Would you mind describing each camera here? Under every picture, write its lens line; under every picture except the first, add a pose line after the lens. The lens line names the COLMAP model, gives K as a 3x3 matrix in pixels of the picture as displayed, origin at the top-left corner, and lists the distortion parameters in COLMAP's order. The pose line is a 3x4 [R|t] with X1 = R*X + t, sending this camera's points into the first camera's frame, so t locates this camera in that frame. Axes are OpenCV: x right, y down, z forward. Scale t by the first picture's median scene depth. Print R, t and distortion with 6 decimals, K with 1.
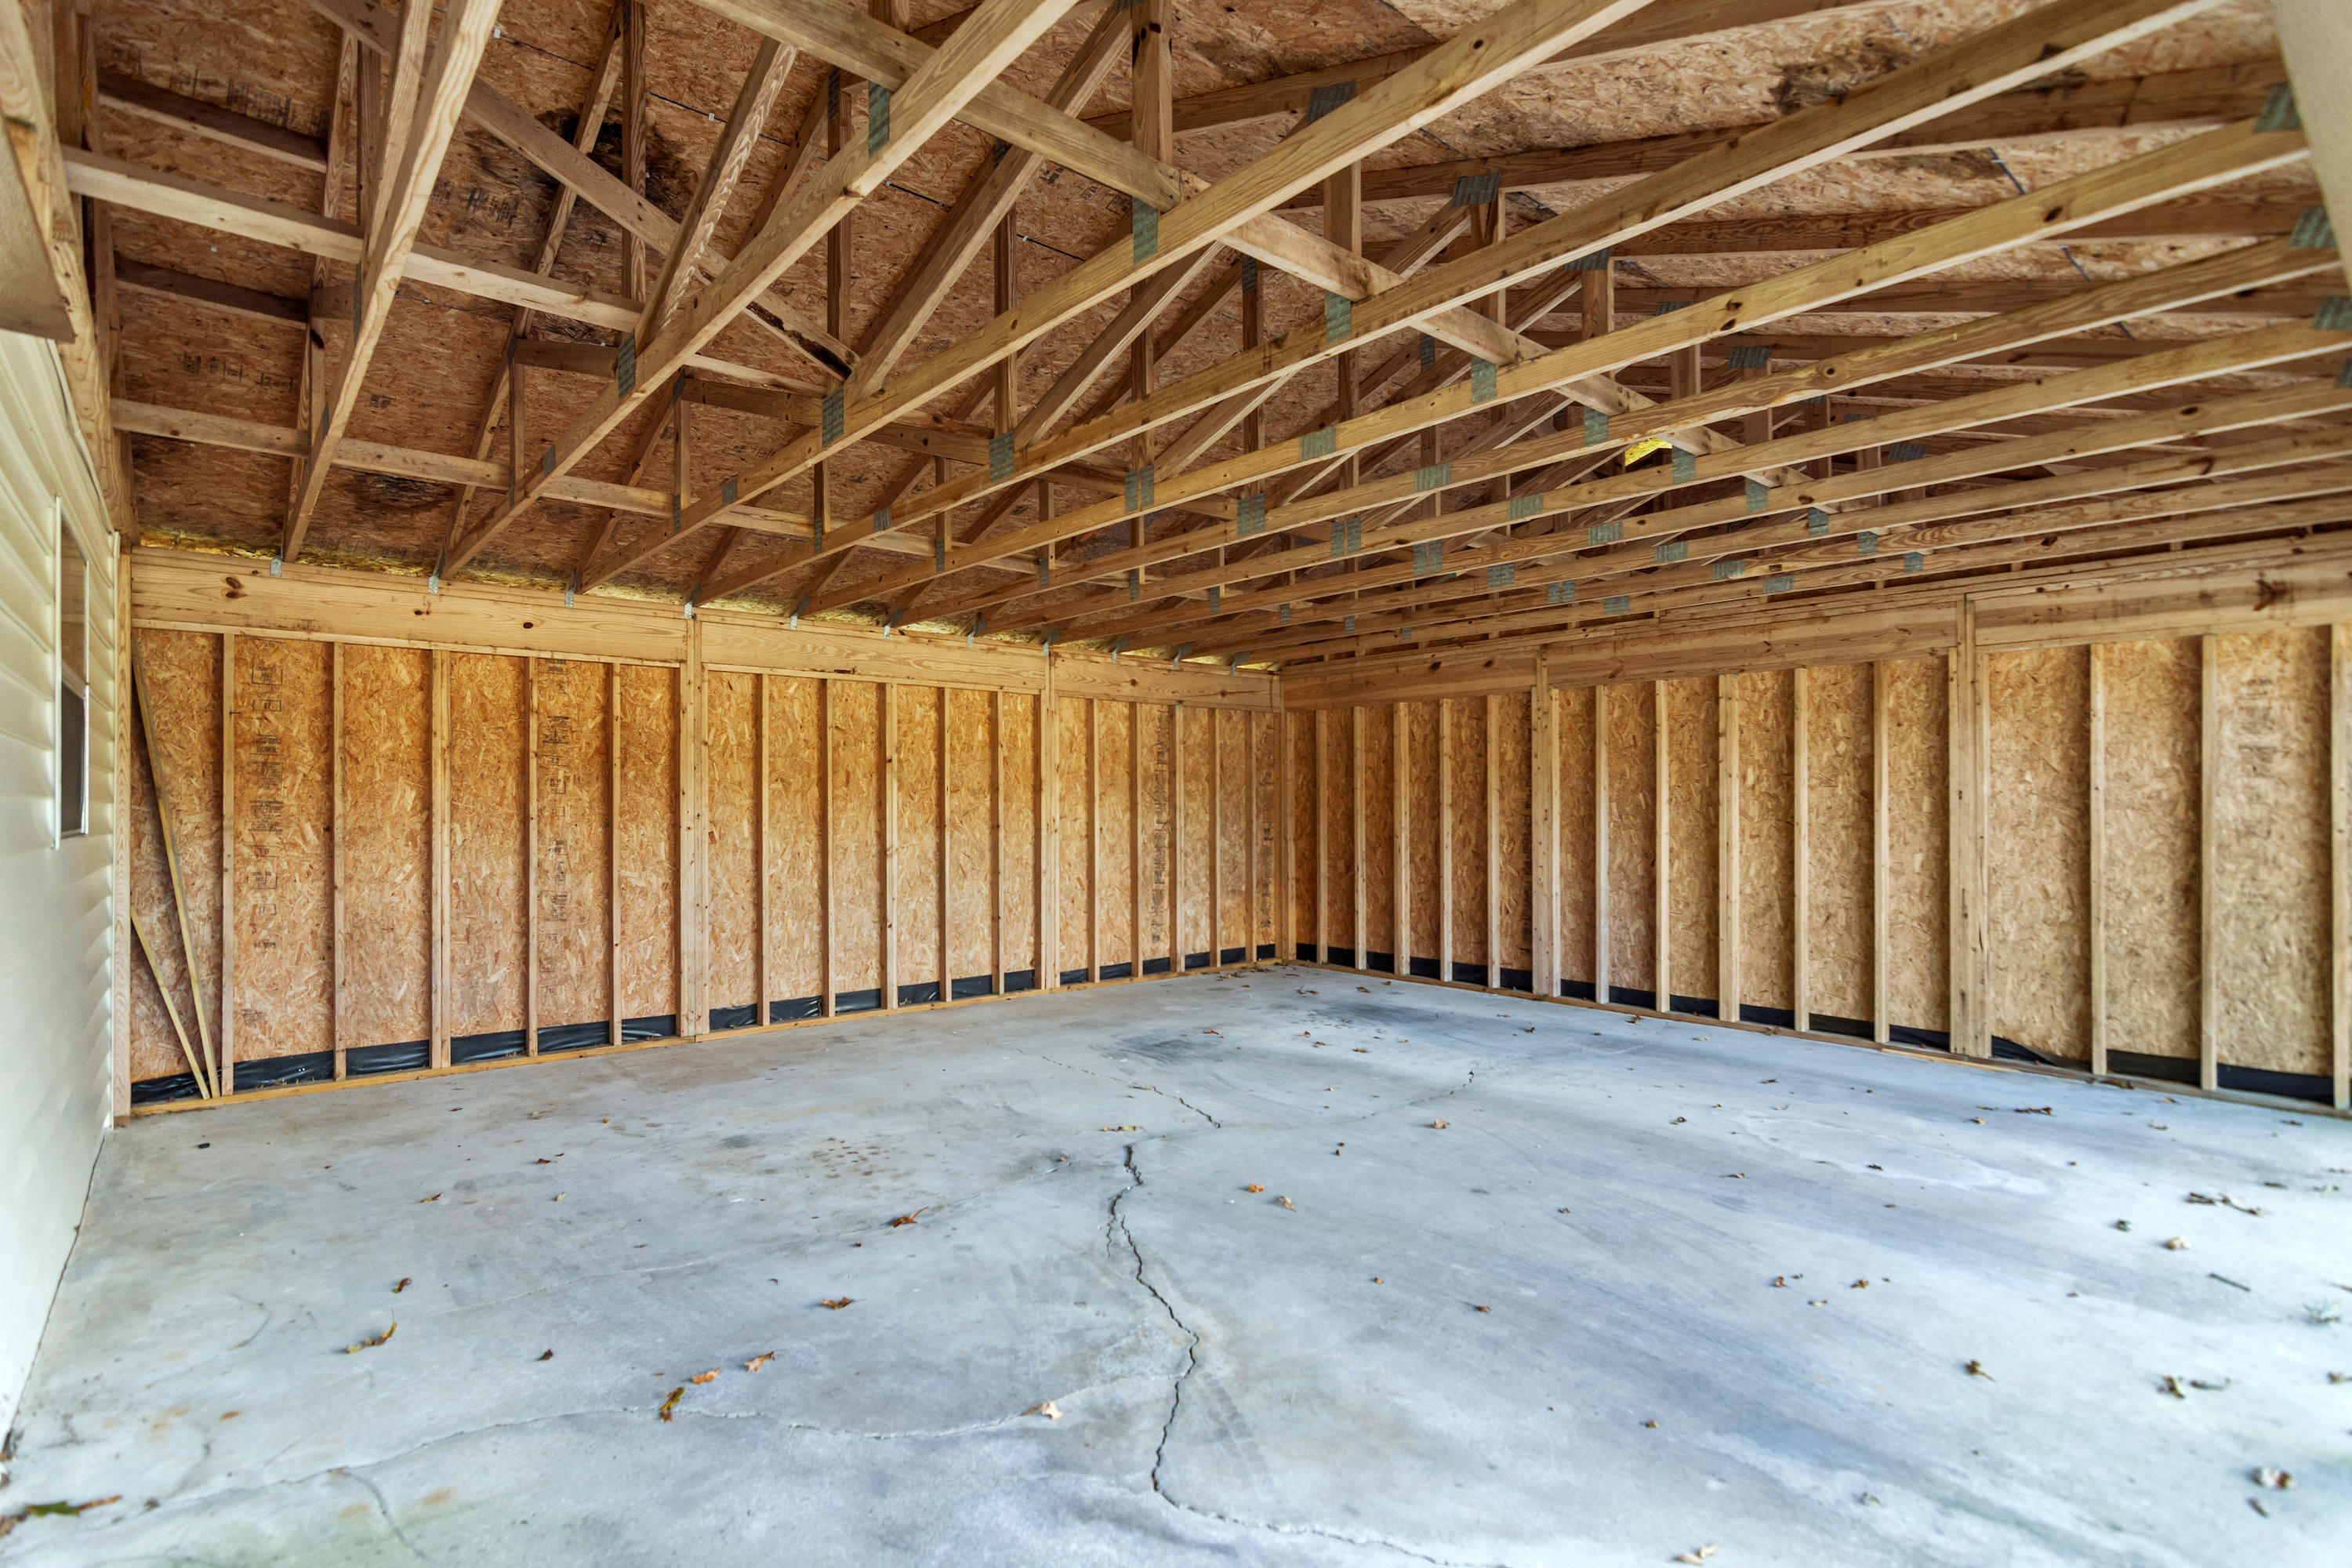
lens RADIAL K [[1133.8, 0, 1166.9], [0, 1133.8, 793.8], [0, 0, 1]] dist [-0.000861, 0.000279]
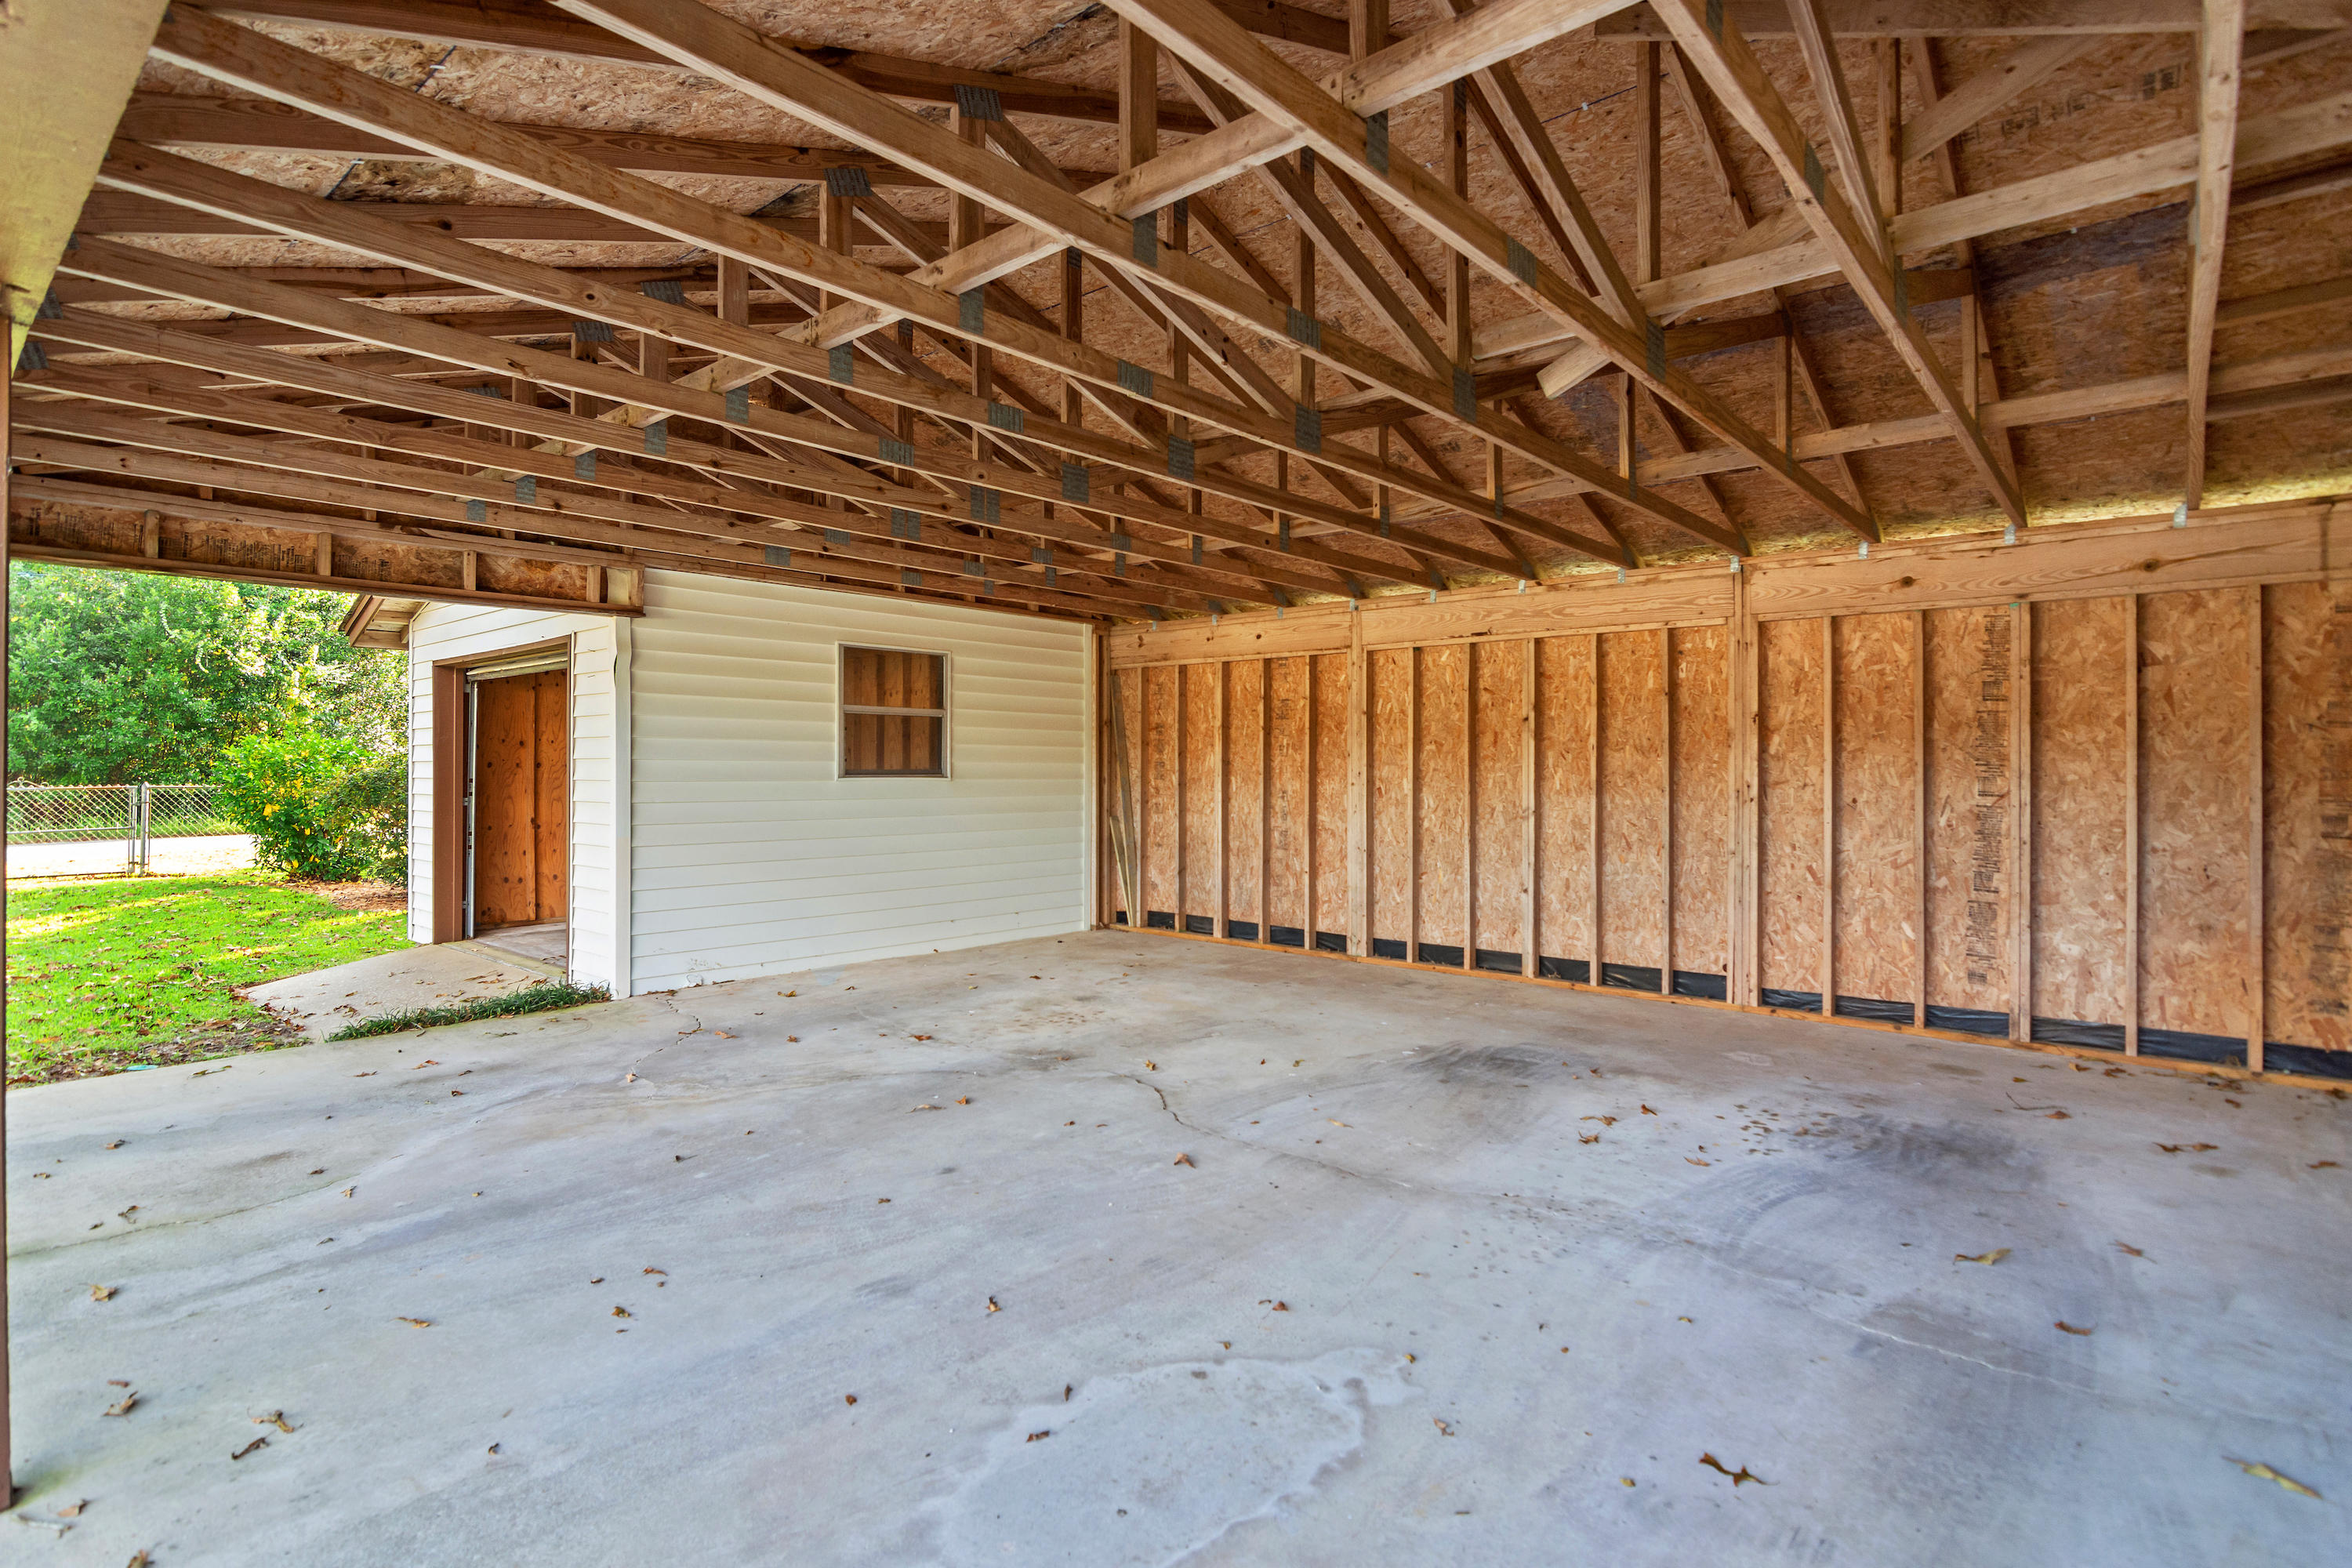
lens RADIAL K [[1133.8, 0, 1167.6], [0, 1133.8, 774.0], [0, 0, 1]] dist [-0.000861, 0.000279]
pose [[0.142557, 0.009775, -0.989738, 1.144242], [0.007829, 0.999909, 0.011003, 0.007264], [0.989756, -0.009317, 0.142467, 0.966578]]
